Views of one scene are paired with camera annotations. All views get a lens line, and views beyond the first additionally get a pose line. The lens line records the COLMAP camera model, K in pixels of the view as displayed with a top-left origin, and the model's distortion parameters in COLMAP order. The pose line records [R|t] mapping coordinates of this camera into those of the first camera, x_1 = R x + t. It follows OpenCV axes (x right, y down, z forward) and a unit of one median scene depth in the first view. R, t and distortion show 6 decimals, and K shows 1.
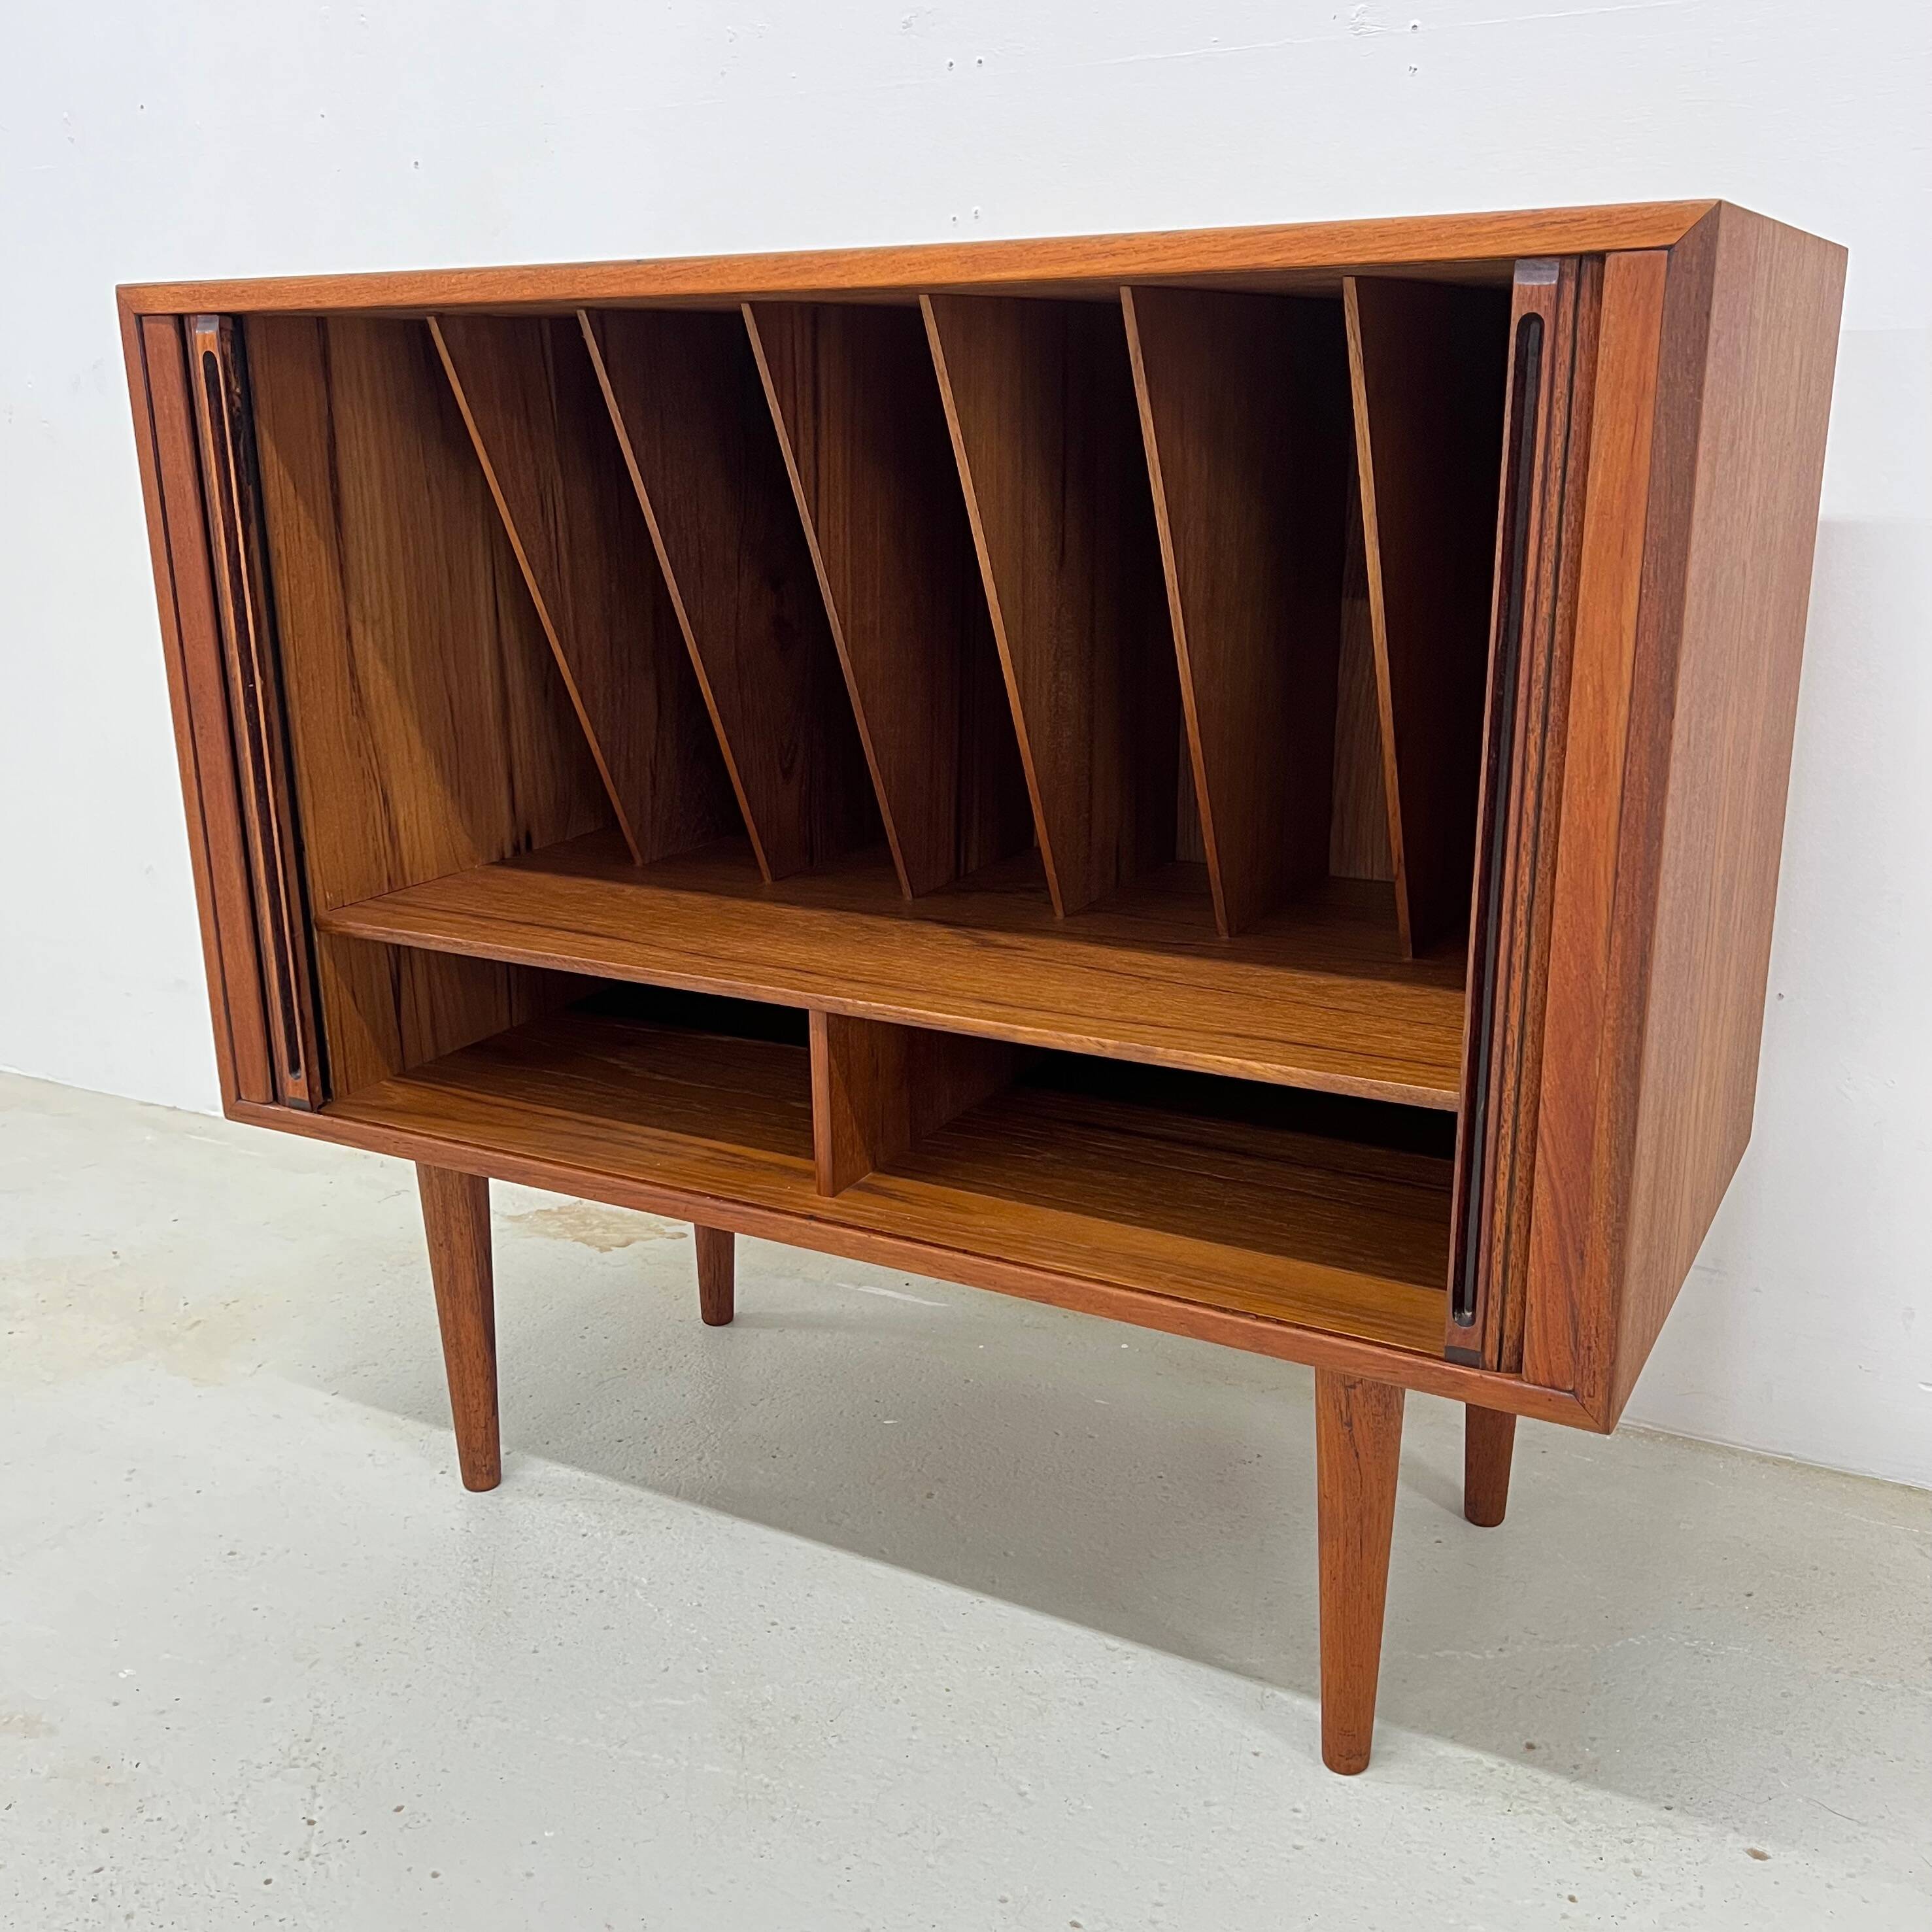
lens RADIAL K [[1948.2, 0, 996.0], [0, 1948.2, 1012.3], [0, 0, 1]] dist [0.053458, -0.032898]
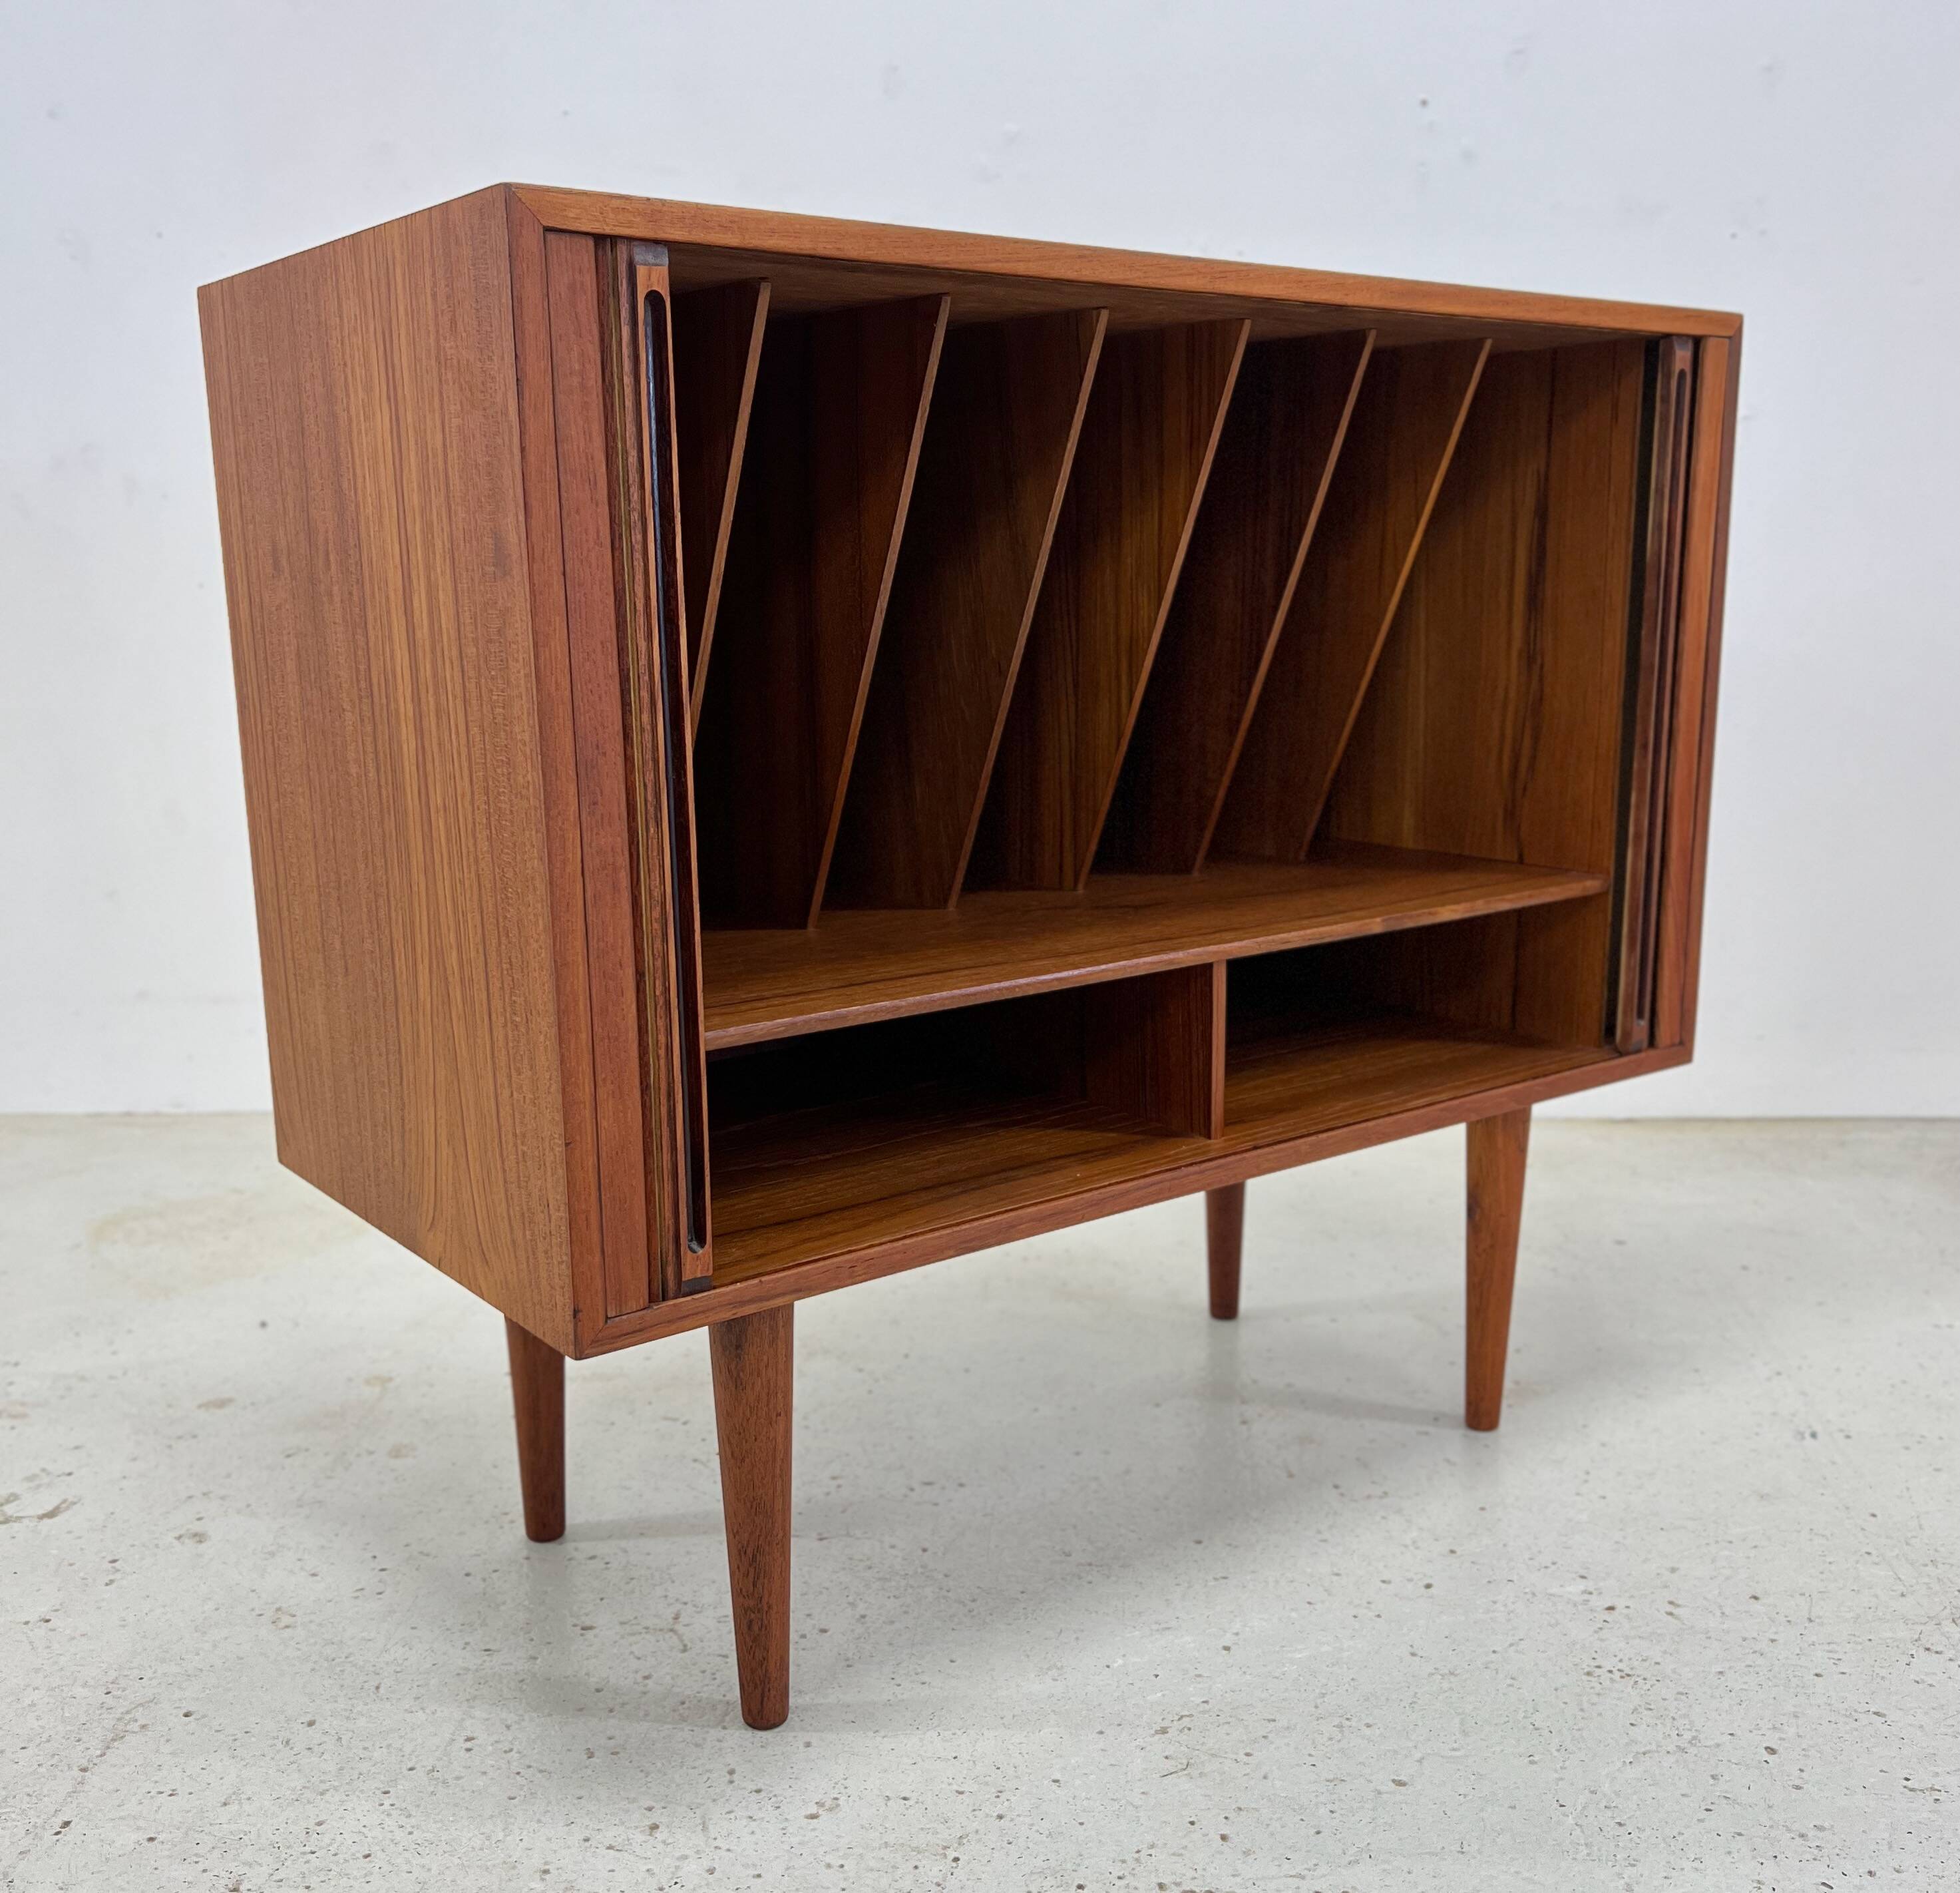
lens RADIAL K [[1949.6, 0, 997.0], [0, 1949.6, 1017.2], [0, 0, 1]] dist [0.142044, -0.326179]
pose [[0.413572, -0.204501, 0.887208, -1.086588], [0.274830, 0.957035, 0.092484, -0.102996], [-0.868002, 0.205582, 0.452006, 0.603881]]
